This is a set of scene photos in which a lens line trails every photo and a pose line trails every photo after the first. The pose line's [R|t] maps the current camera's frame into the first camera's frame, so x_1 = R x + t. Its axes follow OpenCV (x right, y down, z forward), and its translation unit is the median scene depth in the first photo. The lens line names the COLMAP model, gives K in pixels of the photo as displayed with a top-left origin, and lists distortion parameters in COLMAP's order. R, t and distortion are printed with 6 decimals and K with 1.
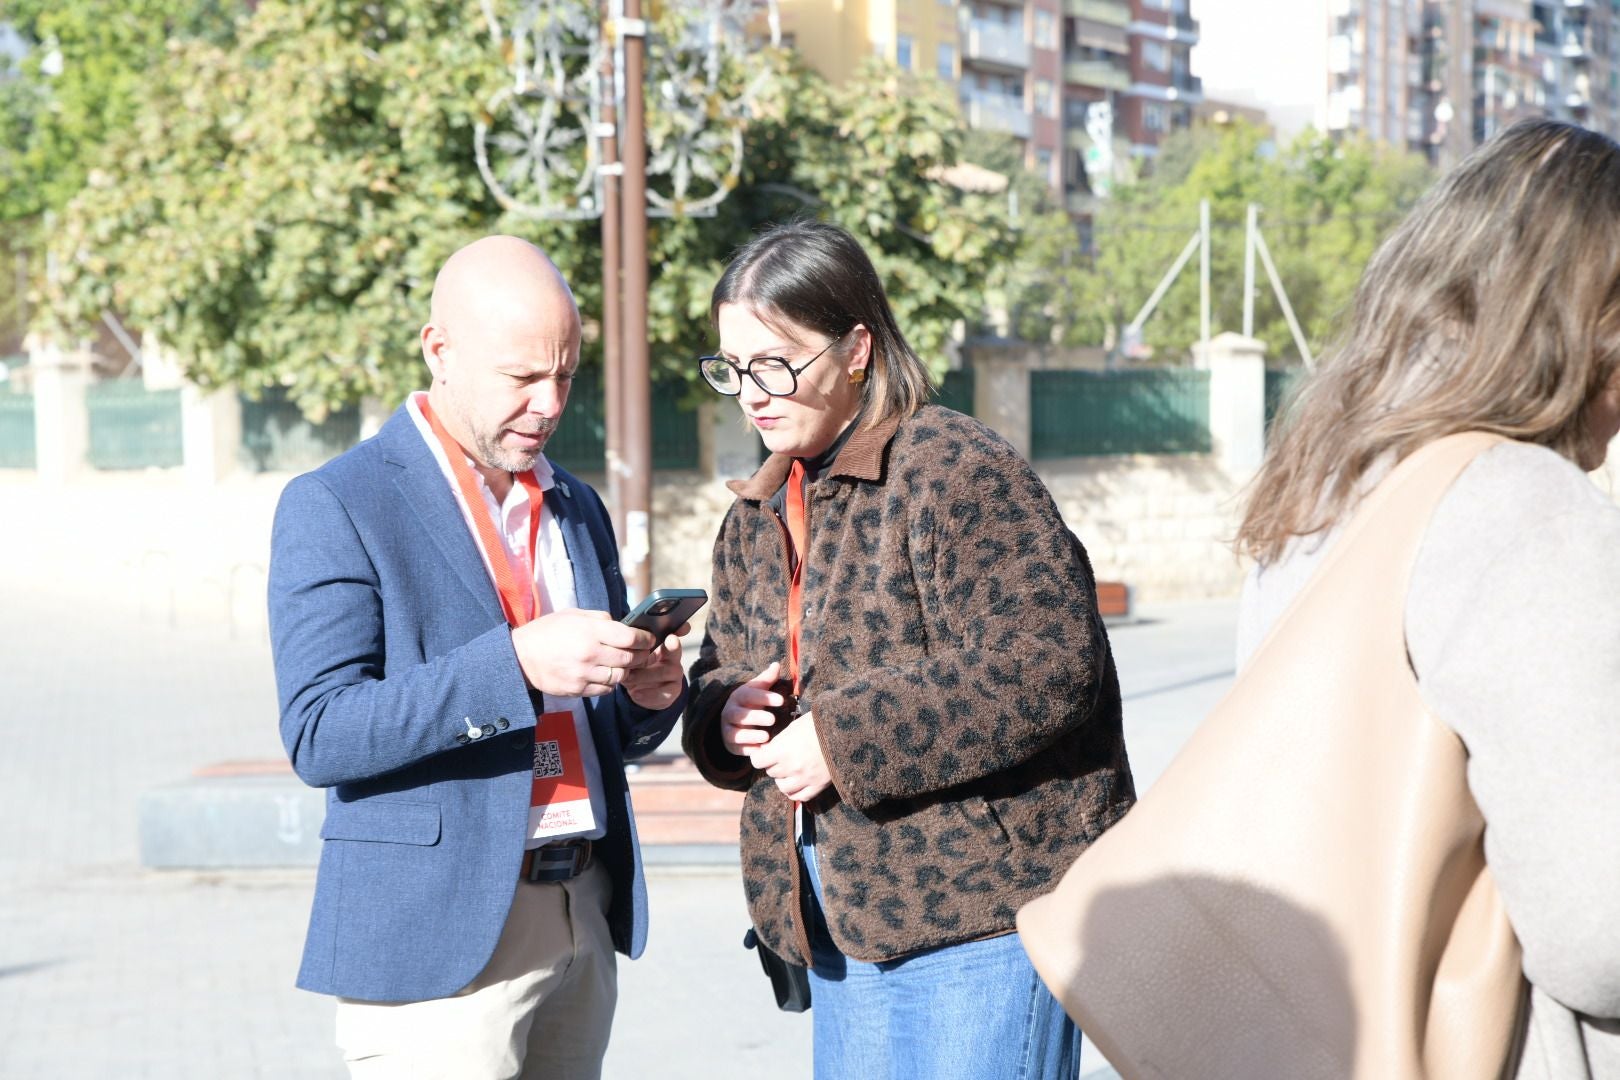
lens RADIAL K [[2981.2, 0, 810.0], [0, 2981.2, 540.0], [0, 0, 1]] dist [0.072102, 1.359449]
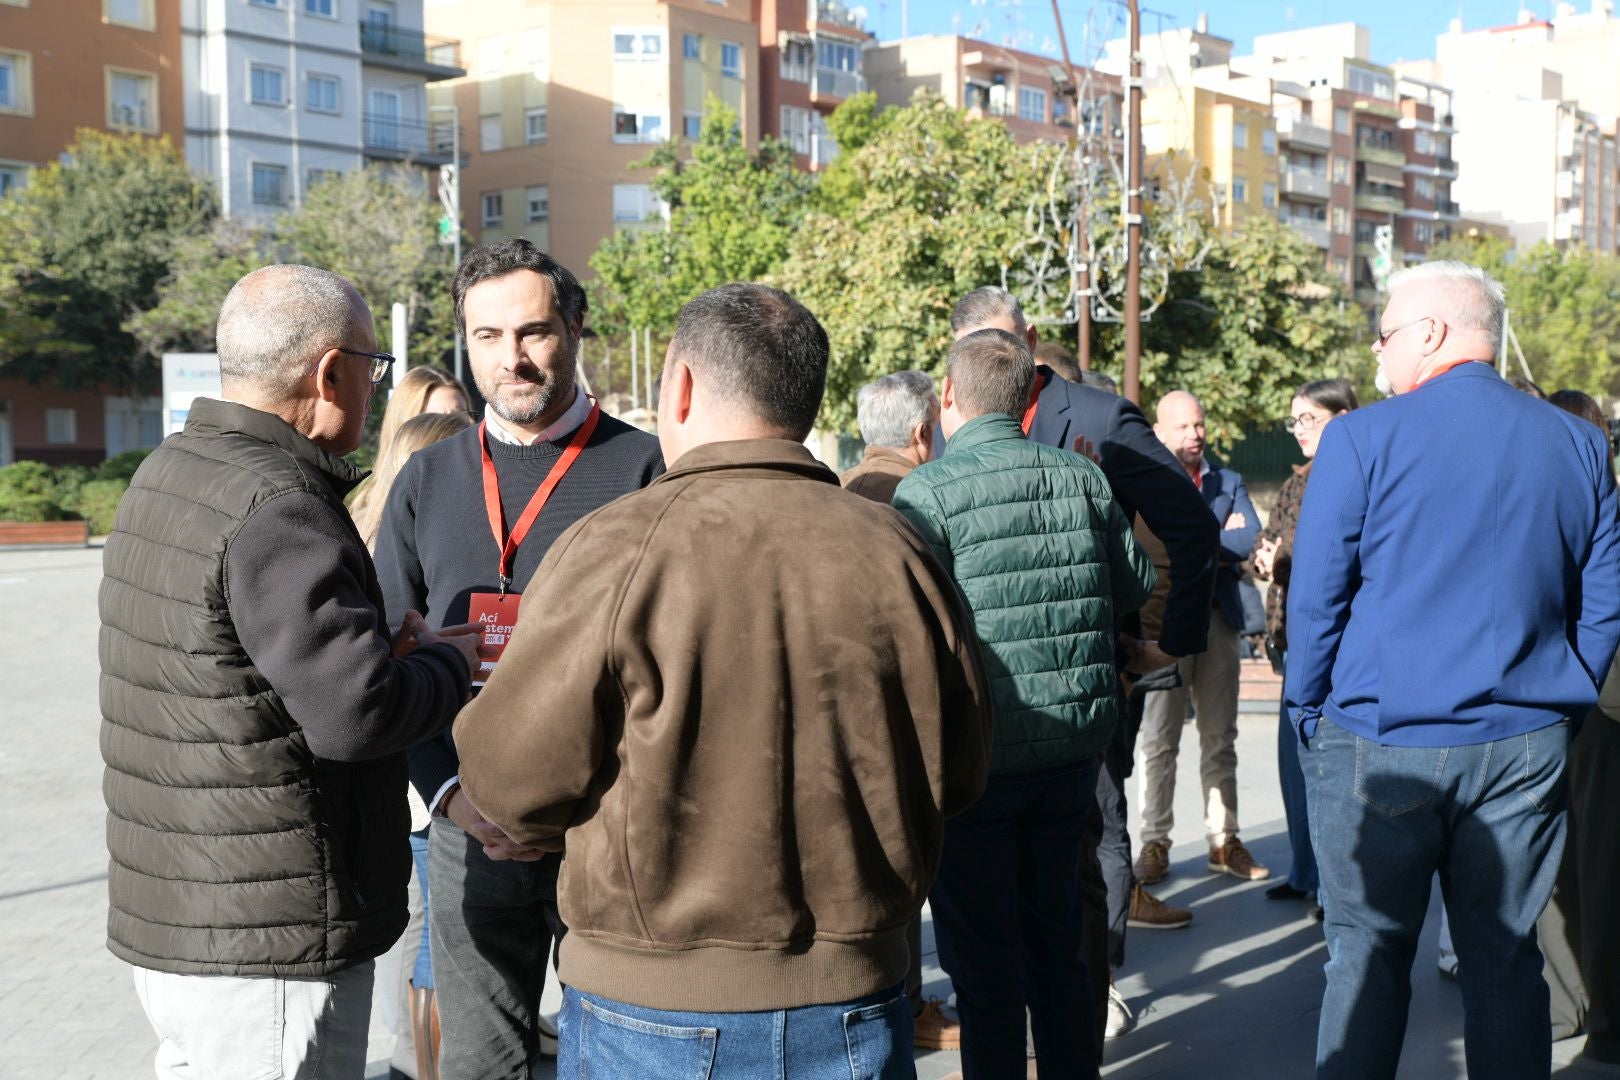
lens RADIAL K [[2163.7, 0, 810.0], [0, 2163.7, 540.0], [0, 0, 1]] dist [0.068384, 0.119562]
pose [[0.987986, 0.014136, -0.153895, -0.031226], [-0.013945, 0.999900, 0.002322, 0.005655], [0.153912, -0.000148, 0.988085, -0.149226]]
